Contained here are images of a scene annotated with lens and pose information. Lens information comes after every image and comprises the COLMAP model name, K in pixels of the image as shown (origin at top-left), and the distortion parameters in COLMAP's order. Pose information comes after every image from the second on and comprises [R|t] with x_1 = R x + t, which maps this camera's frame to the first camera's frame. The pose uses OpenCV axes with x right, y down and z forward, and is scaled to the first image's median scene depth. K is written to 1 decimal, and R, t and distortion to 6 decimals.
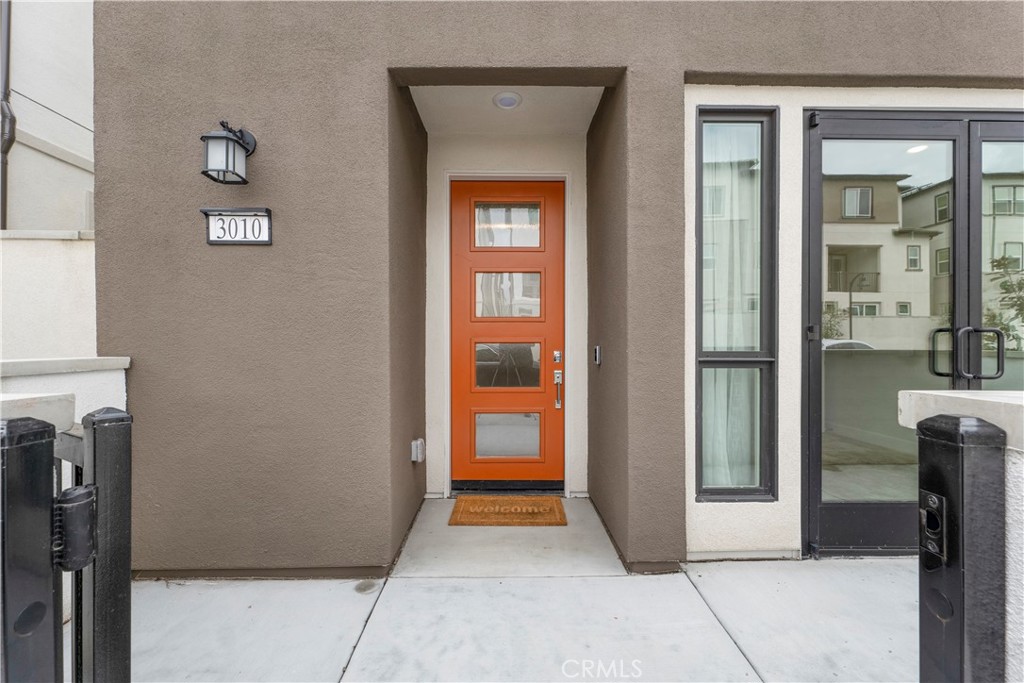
lens RADIAL K [[421.2, 0, 509.7], [0, 421.2, 340.4], [0, 0, 1]] dist [0.003075, -0.000020]
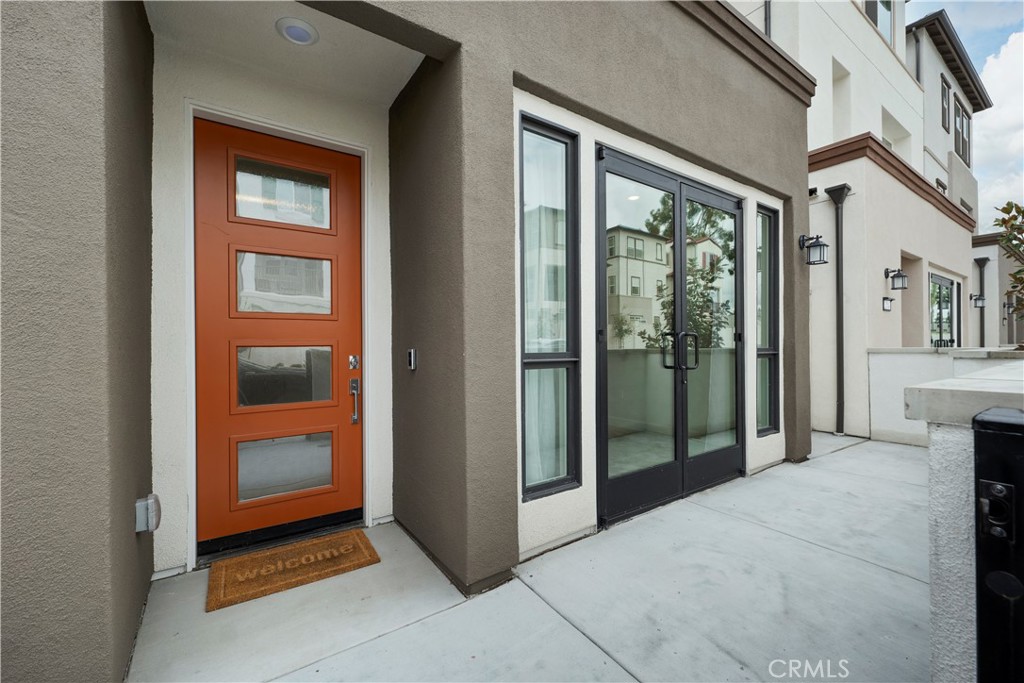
lens RADIAL K [[421.2, 0, 516.0], [0, 421.2, 342.0], [0, 0, 1]] dist [0.003075, -0.000020]
pose [[0.828994, -0.003014, 0.559249, -0.128997], [0.004444, 0.999989, -0.001198, 0.000276], [-0.559240, 0.003479, 0.828999, 0.167364]]
